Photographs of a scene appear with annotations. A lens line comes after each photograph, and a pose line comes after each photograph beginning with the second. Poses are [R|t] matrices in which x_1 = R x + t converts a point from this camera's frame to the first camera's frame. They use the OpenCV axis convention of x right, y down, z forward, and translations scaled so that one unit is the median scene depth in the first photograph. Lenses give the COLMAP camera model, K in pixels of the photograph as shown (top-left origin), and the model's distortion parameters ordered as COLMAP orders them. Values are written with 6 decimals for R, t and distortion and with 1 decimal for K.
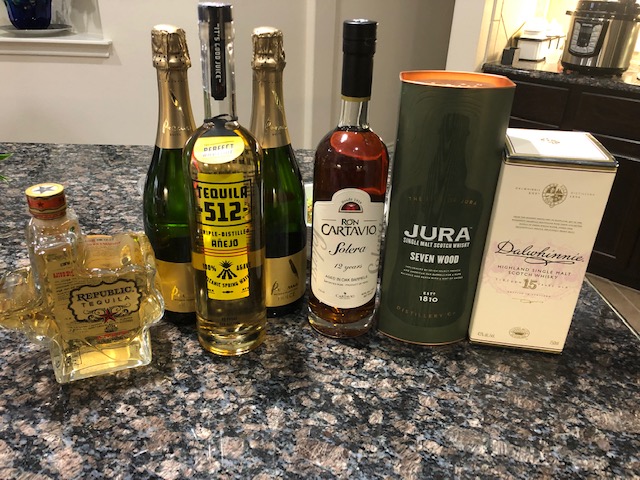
lens RADIAL K [[525.2, 0, 319.3], [0, 525.2, 239.9], [0, 0, 1]] dist [0.008811, -0.010349]
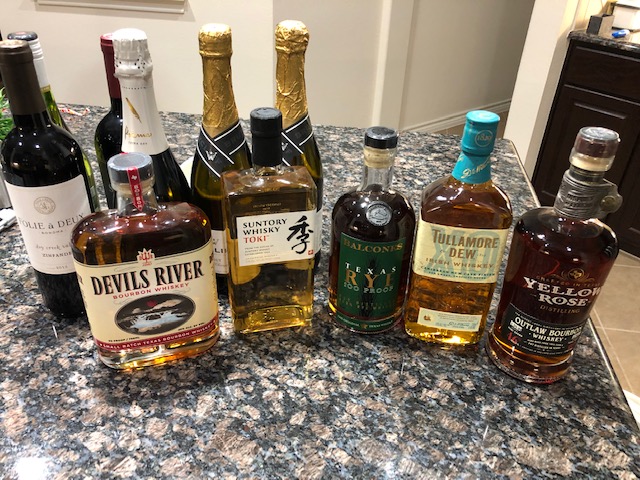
lens RADIAL K [[525.2, 0, 320.3], [0, 525.2, 239.9], [0, 0, 1]] dist [0.008811, -0.010349]
pose [[0.984214, 0.092770, -0.150717, 0.277471], [-0.079963, 0.992823, 0.088931, -0.109608], [0.157886, -0.075475, 0.984569, 0.009540]]
